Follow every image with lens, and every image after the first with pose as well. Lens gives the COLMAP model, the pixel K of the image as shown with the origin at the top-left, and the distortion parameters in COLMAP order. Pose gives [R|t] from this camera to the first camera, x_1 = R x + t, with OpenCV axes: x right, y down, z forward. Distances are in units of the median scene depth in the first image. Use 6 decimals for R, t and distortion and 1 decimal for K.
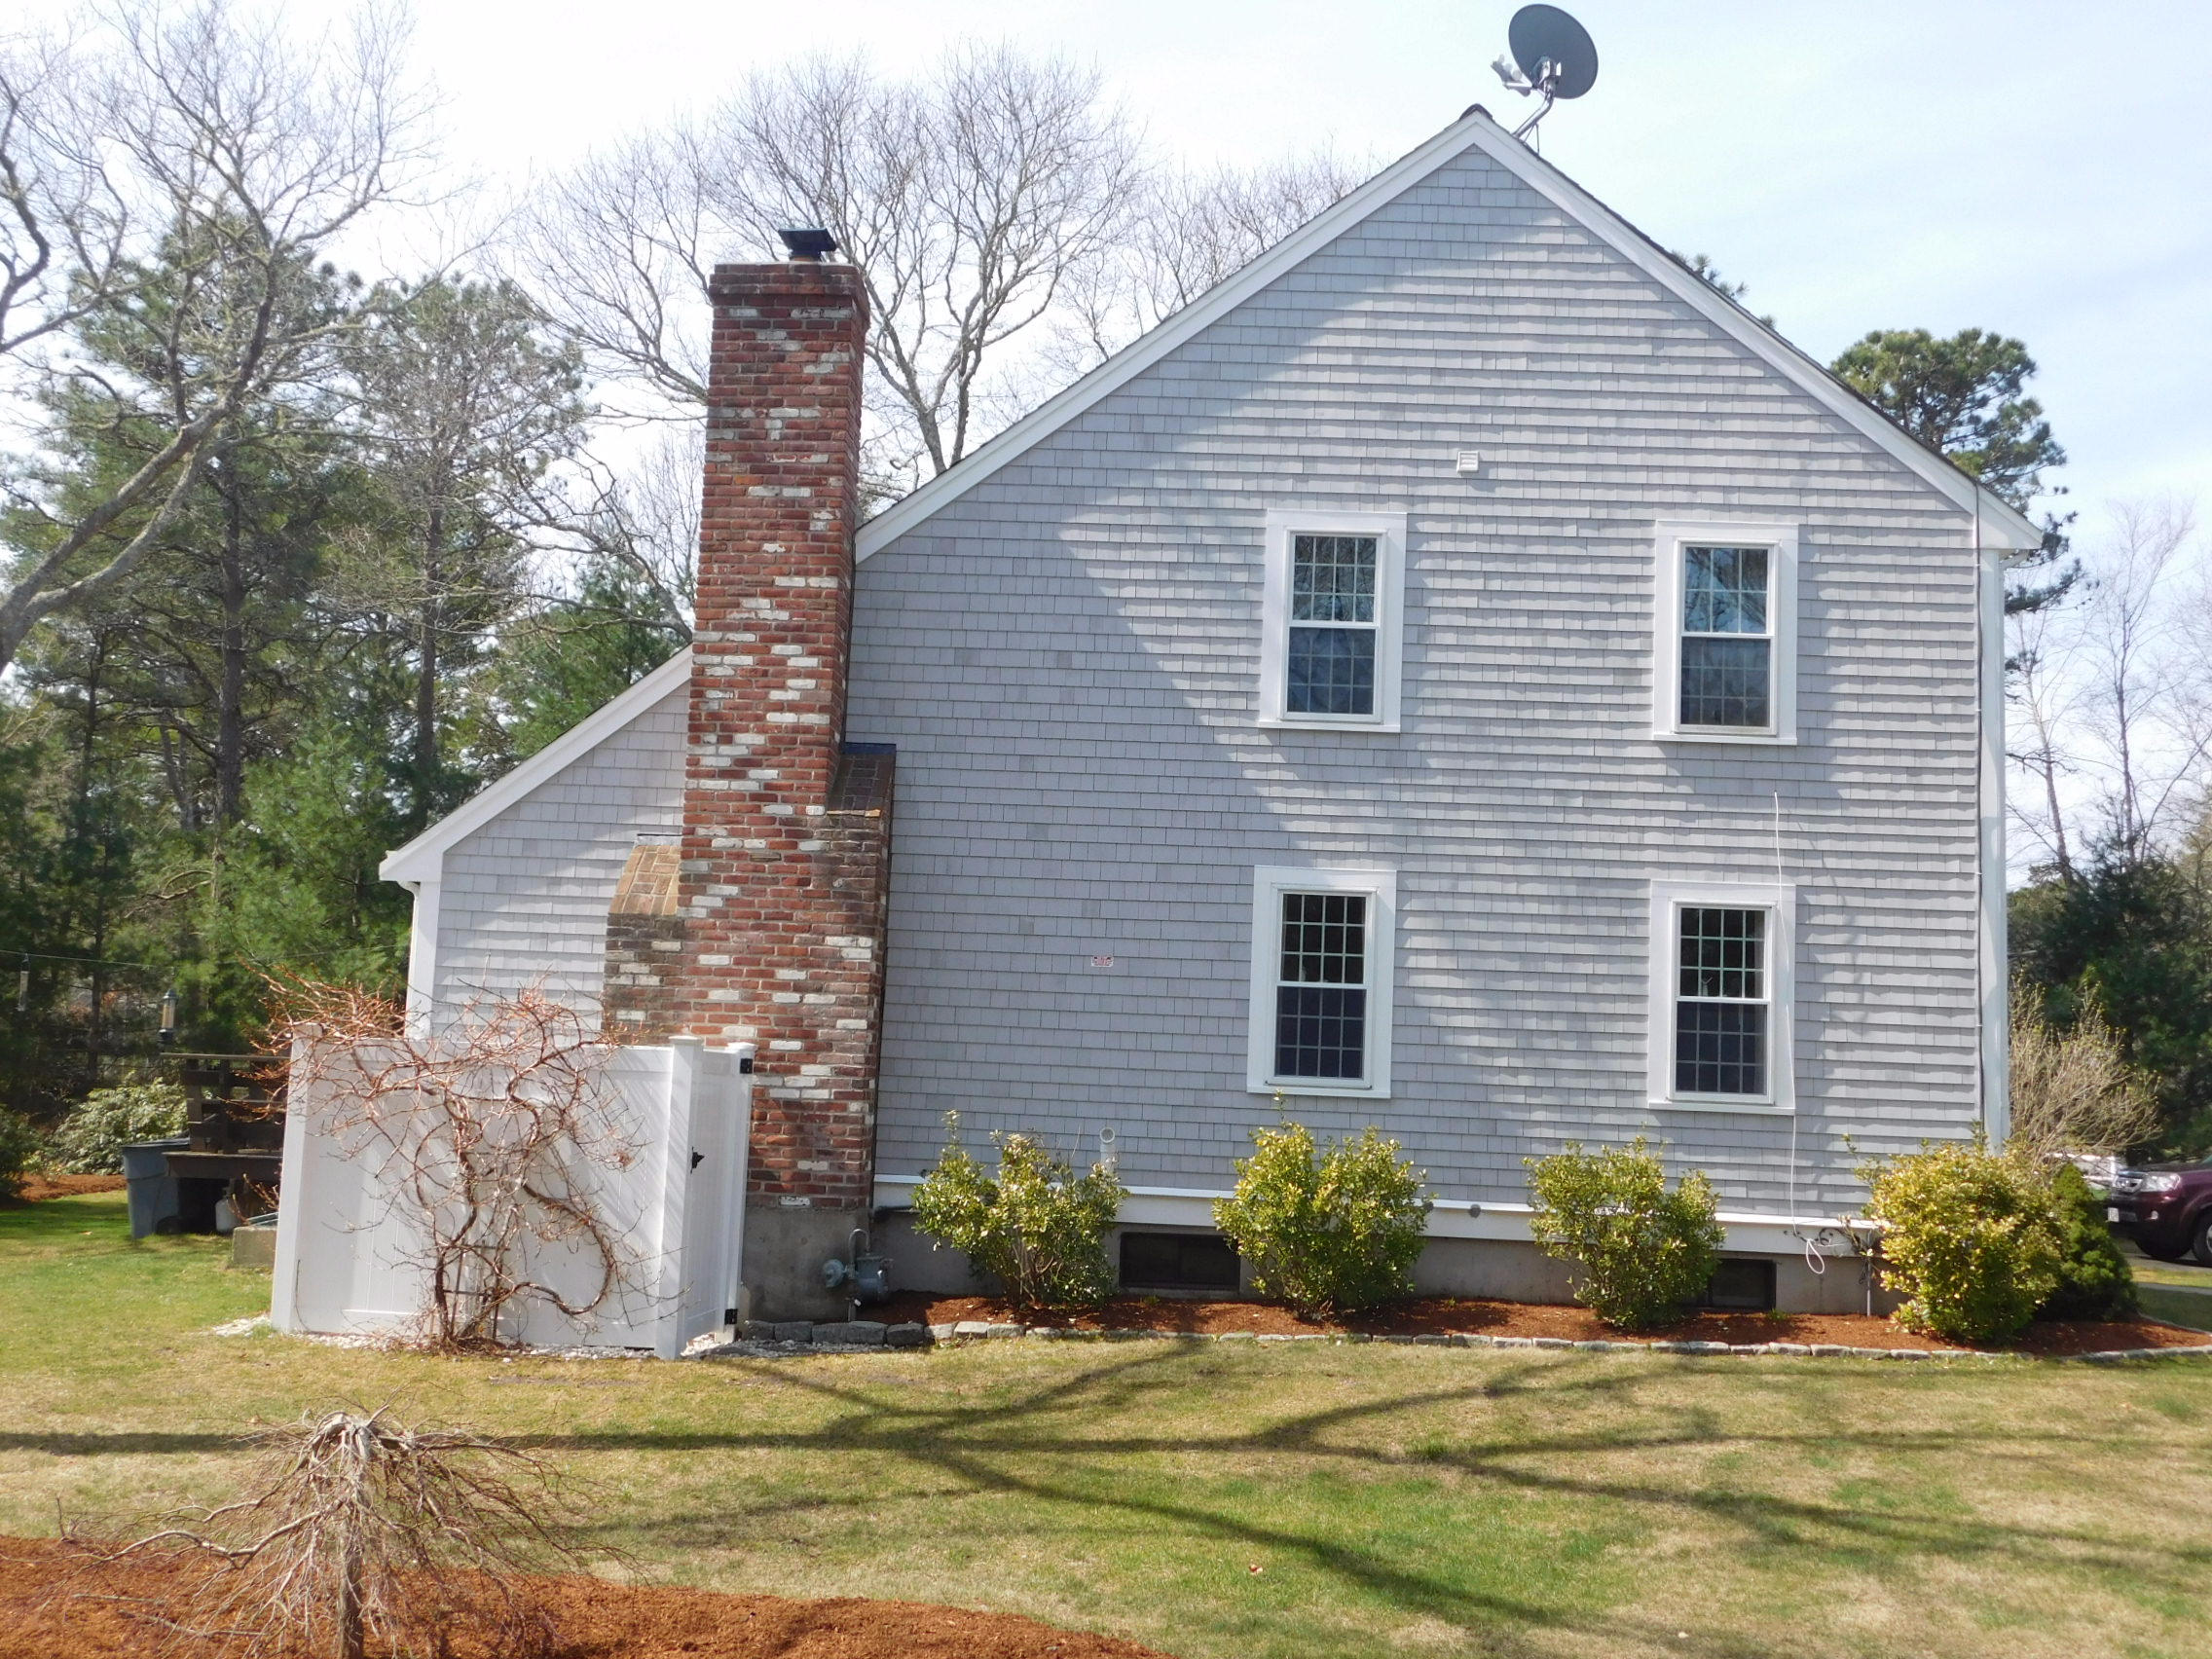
lens RADIAL K [[2313.9, 0, 1106.0], [0, 2313.9, 832.0], [0, 0, 1]] dist [0.061305, 0.000000]
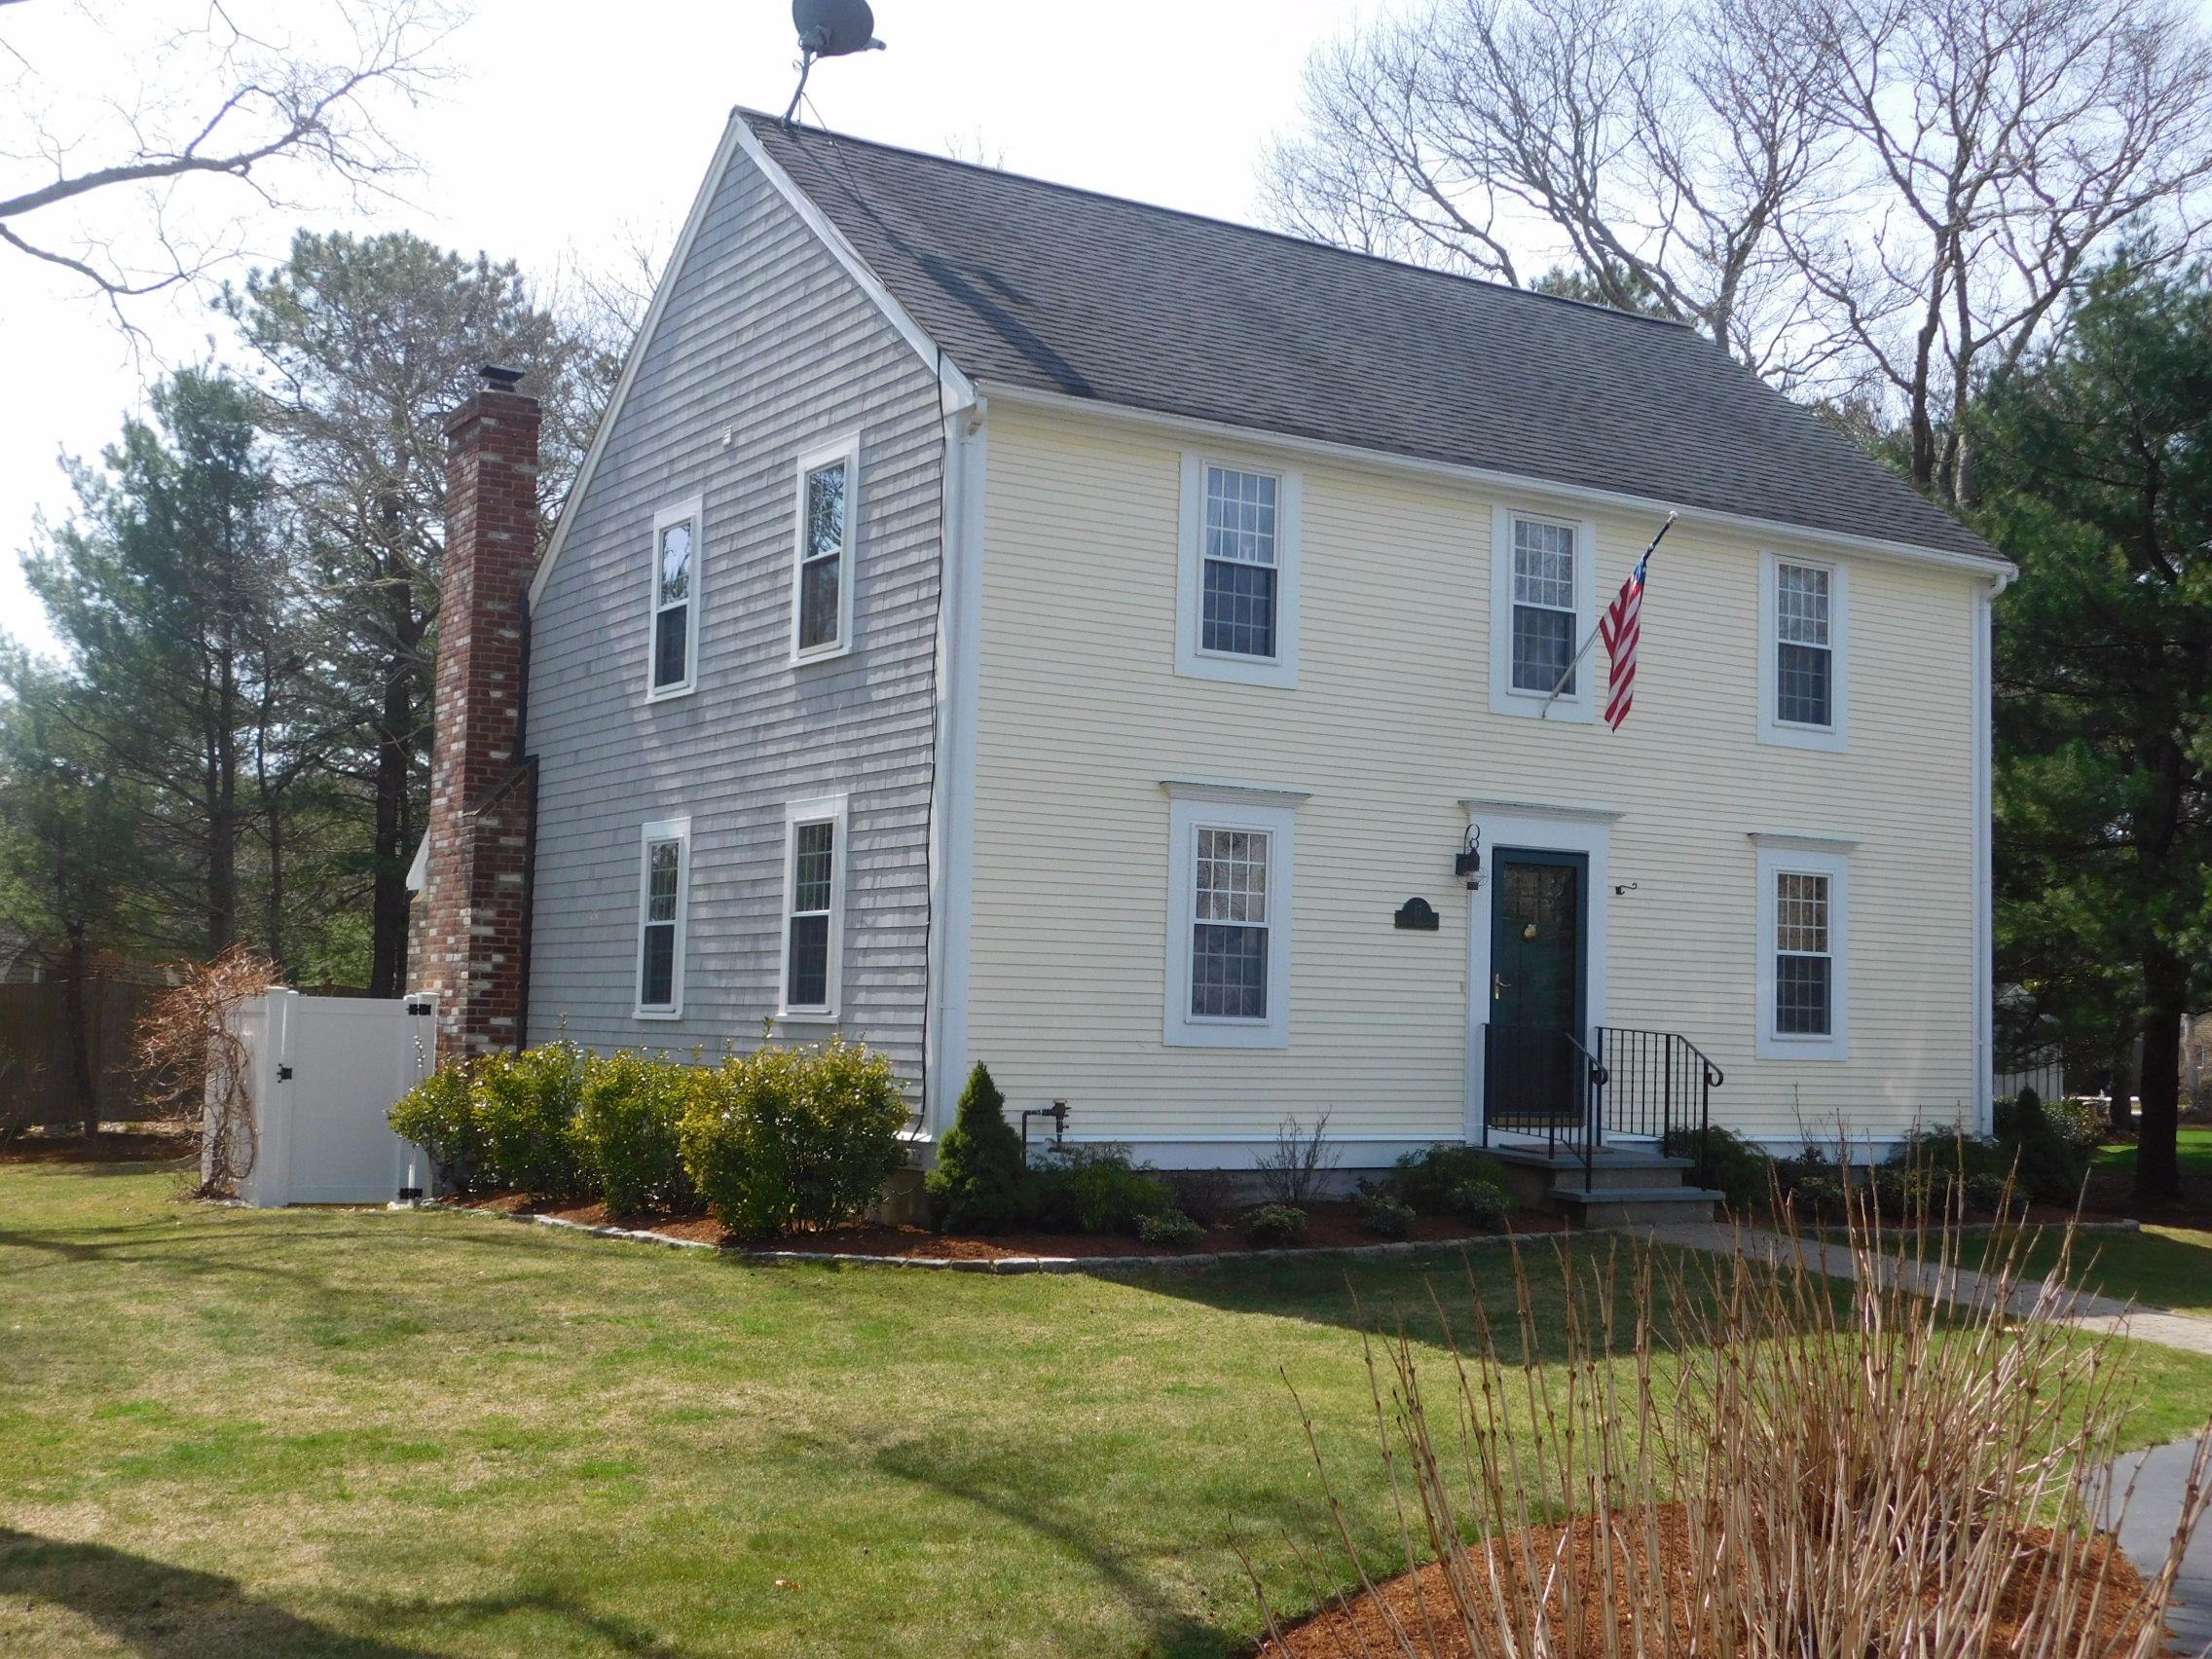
lens RADIAL K [[2587.1, 0, 1106.0], [0, 2587.1, 826.9], [0, 0, 1]] dist [0.013095, 0.000000]
pose [[0.566882, -0.092125, -0.818632, 1.257048], [0.086313, 0.994900, -0.052192, 0.103560], [0.819265, -0.041072, 0.571942, 0.453421]]
